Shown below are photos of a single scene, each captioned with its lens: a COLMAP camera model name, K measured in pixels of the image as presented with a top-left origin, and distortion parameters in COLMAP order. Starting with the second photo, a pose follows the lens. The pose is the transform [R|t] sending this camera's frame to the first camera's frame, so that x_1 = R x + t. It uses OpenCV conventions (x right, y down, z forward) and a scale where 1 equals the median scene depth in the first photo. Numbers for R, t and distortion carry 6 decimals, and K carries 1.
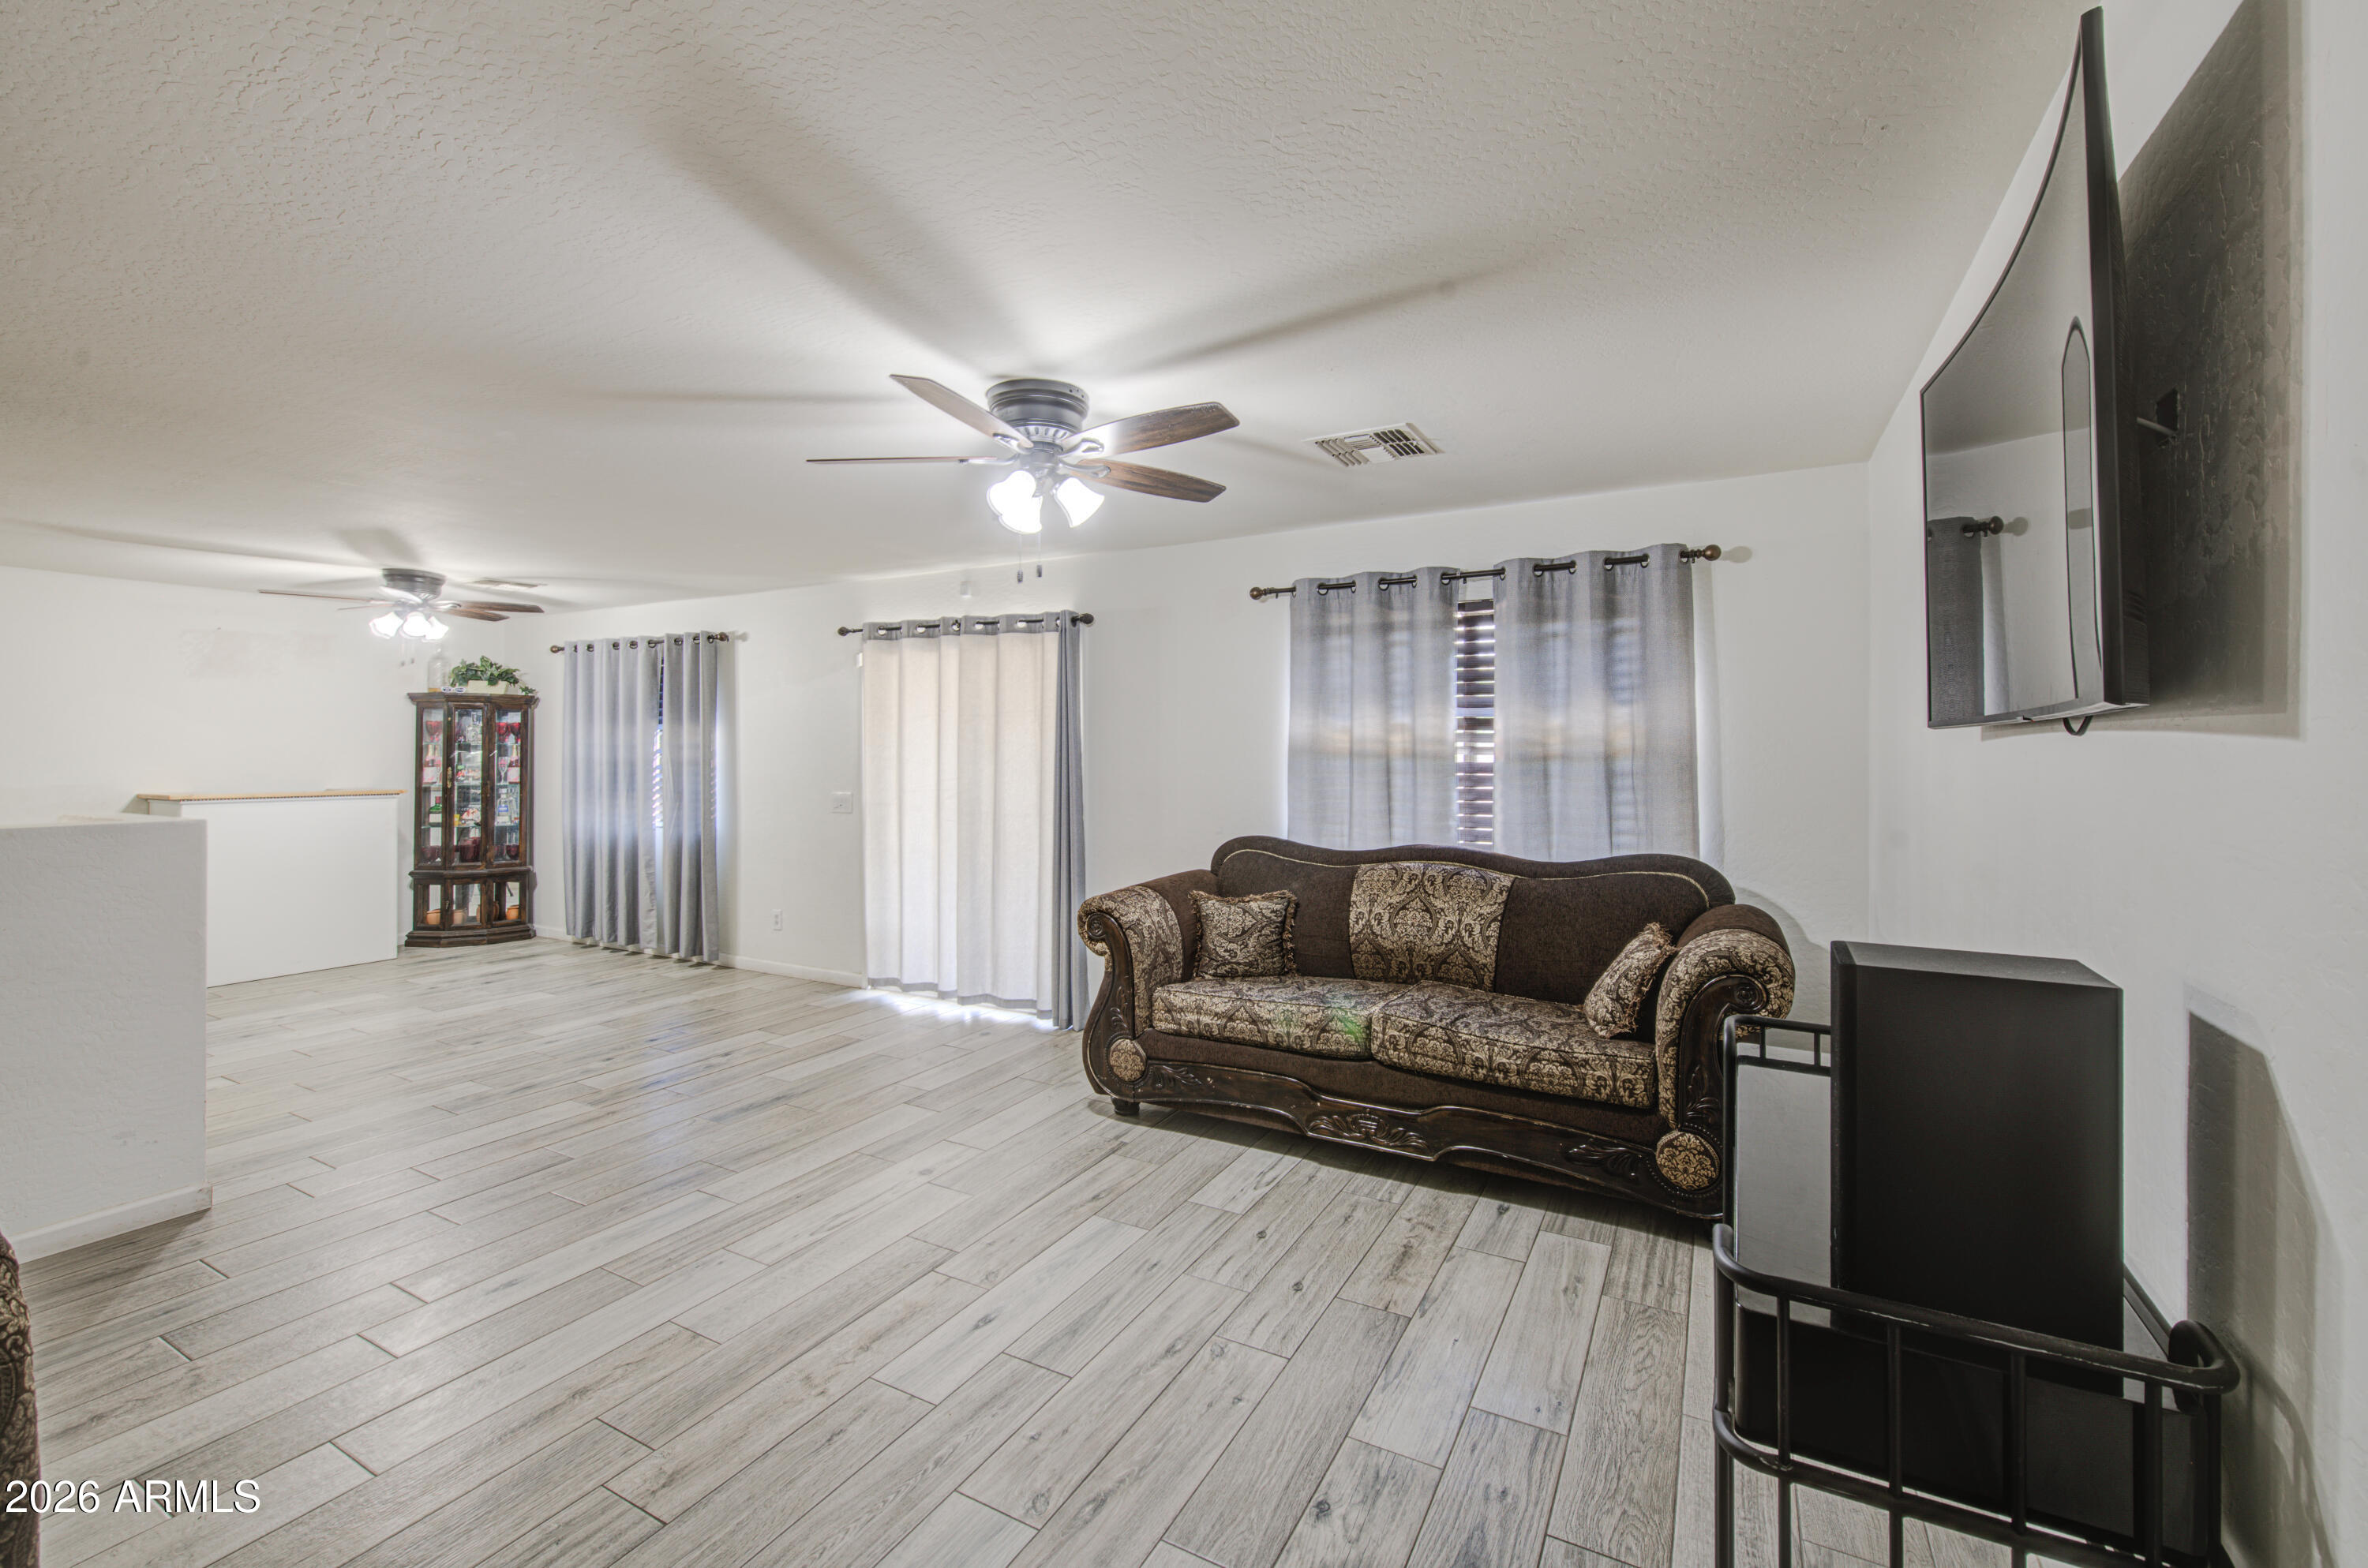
lens RADIAL K [[985.9, 0, 1181.6], [0, 985.9, 753.2], [0, 0, 1]] dist [0.000742, -0.000285]
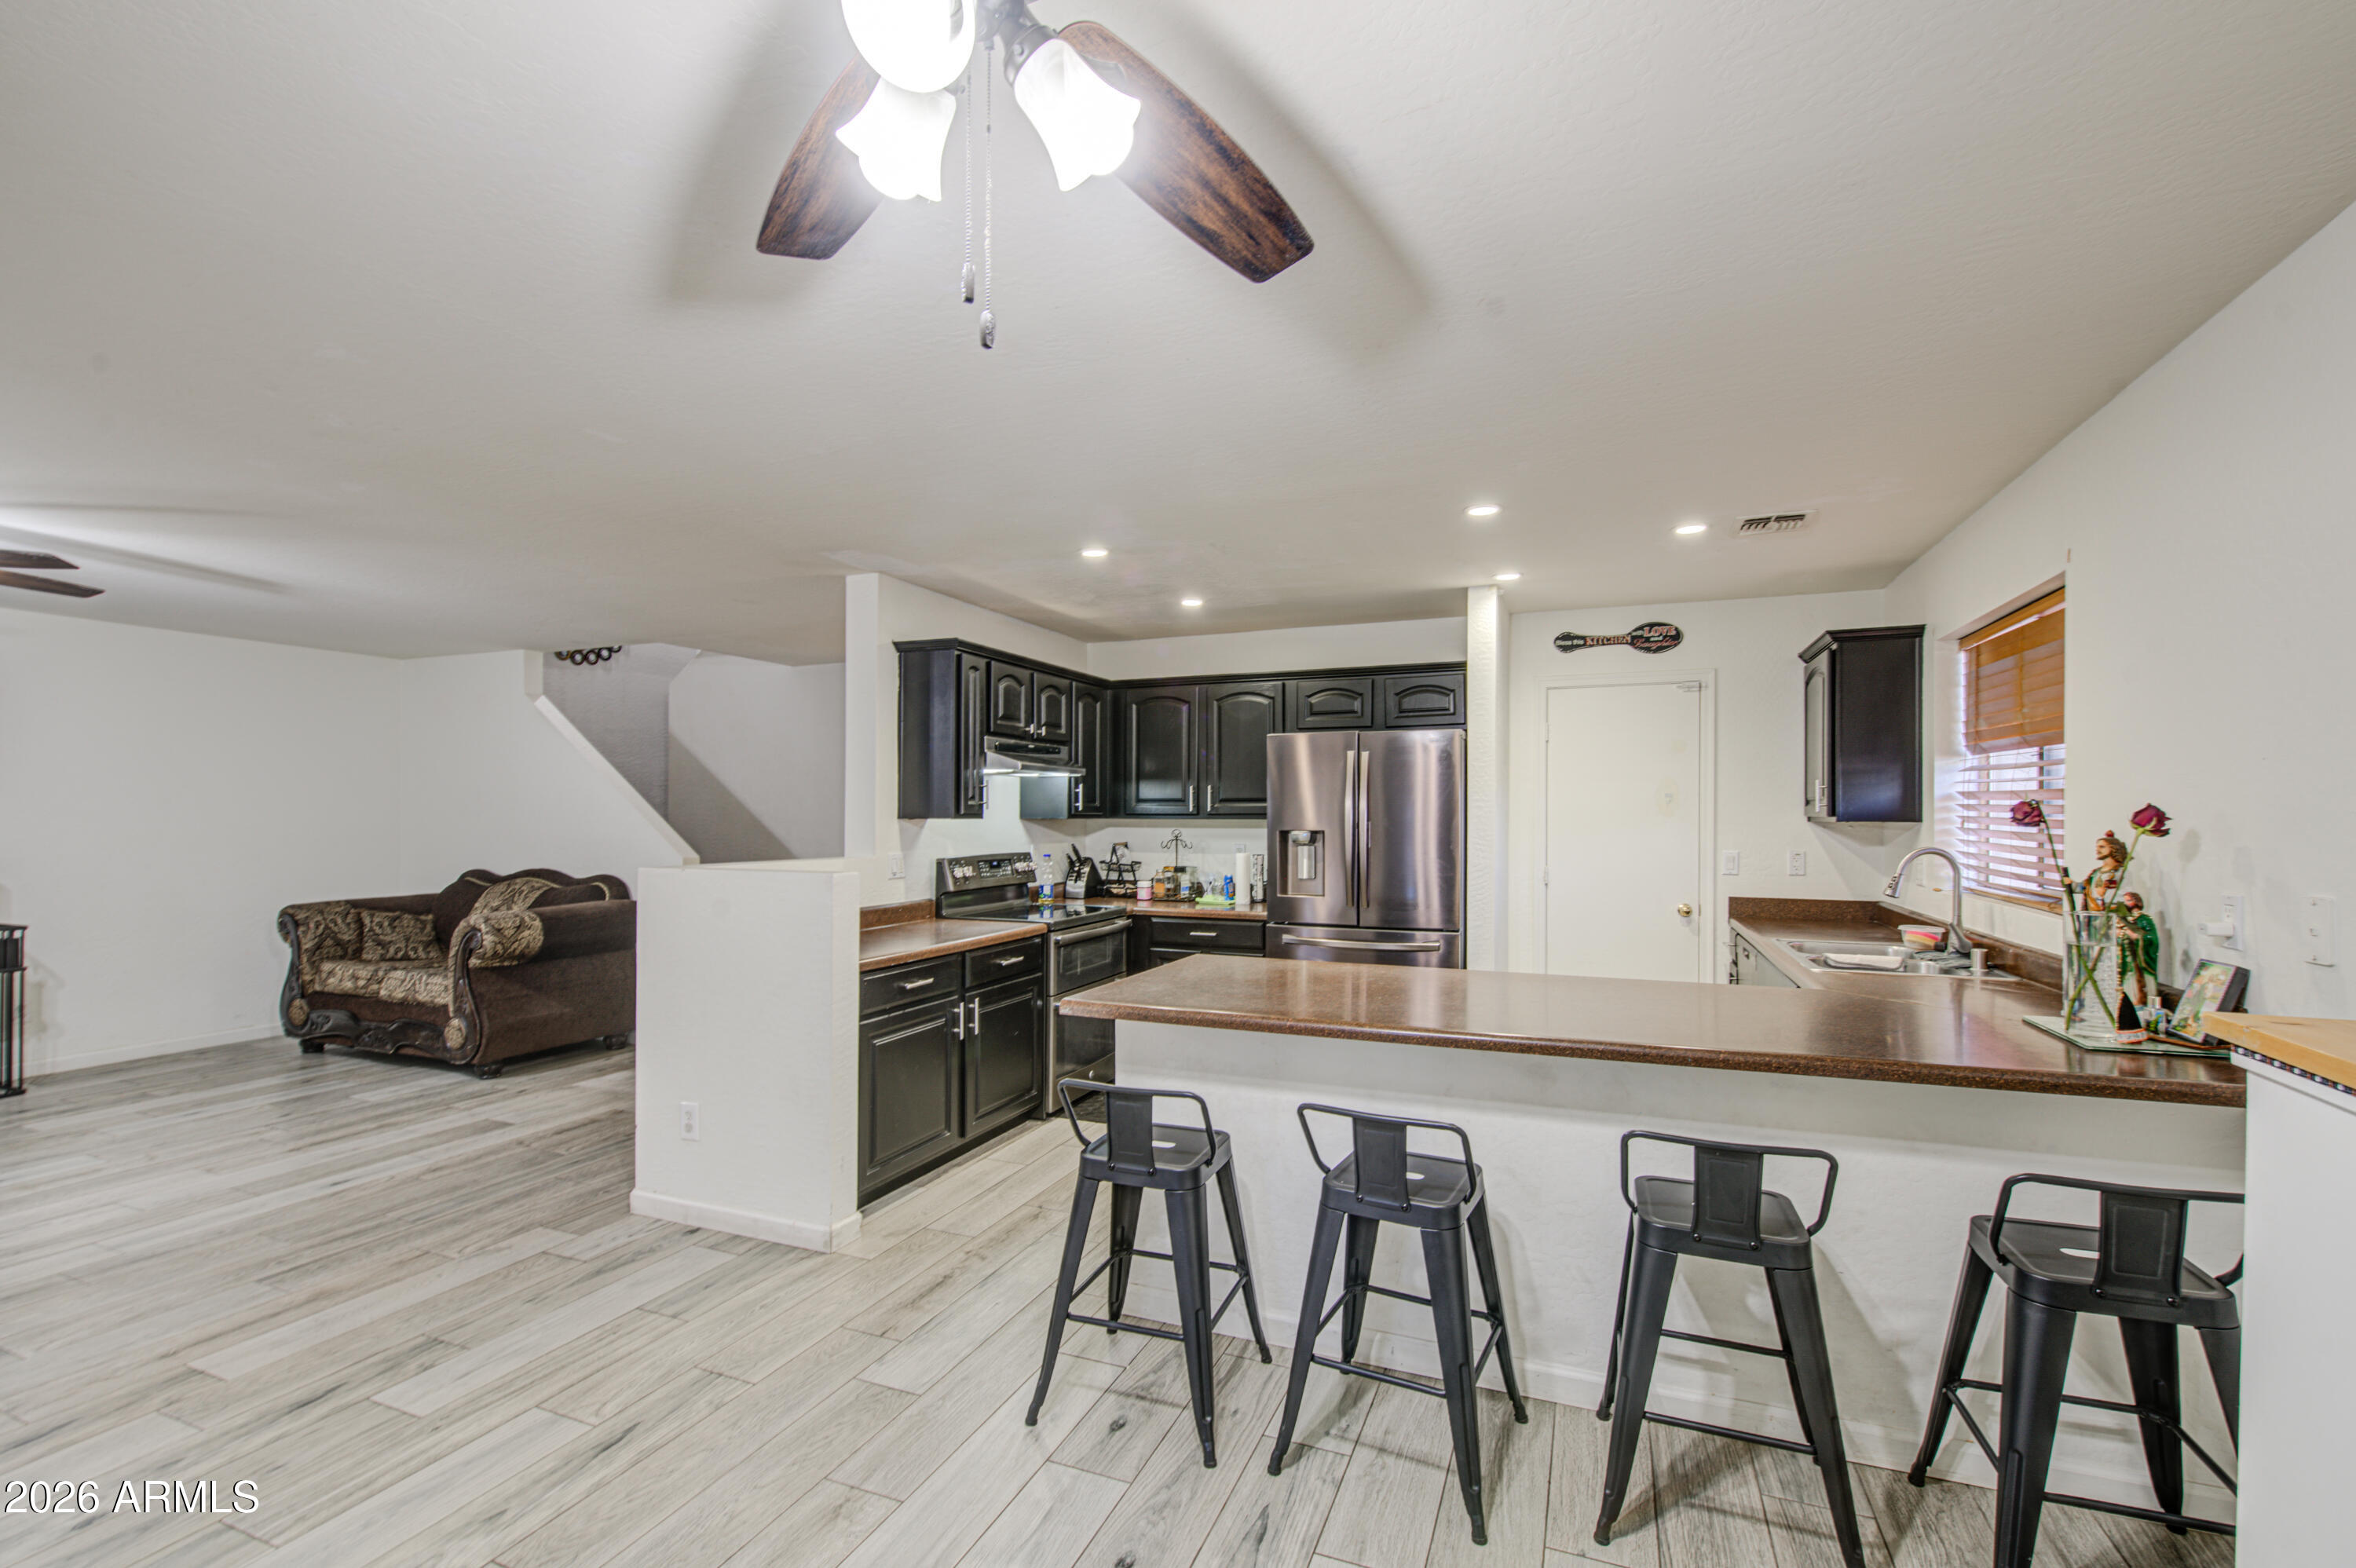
lens RADIAL K [[996.2, 0, 1214.8], [0, 996.2, 811.3], [0, 0, 1]] dist [0.000140, -0.000579]
pose [[-0.991563, -0.006423, -0.129470, -1.007031], [-0.005265, 0.999943, -0.009284, 0.004349], [0.129522, -0.008524, -0.991540, 1.492215]]
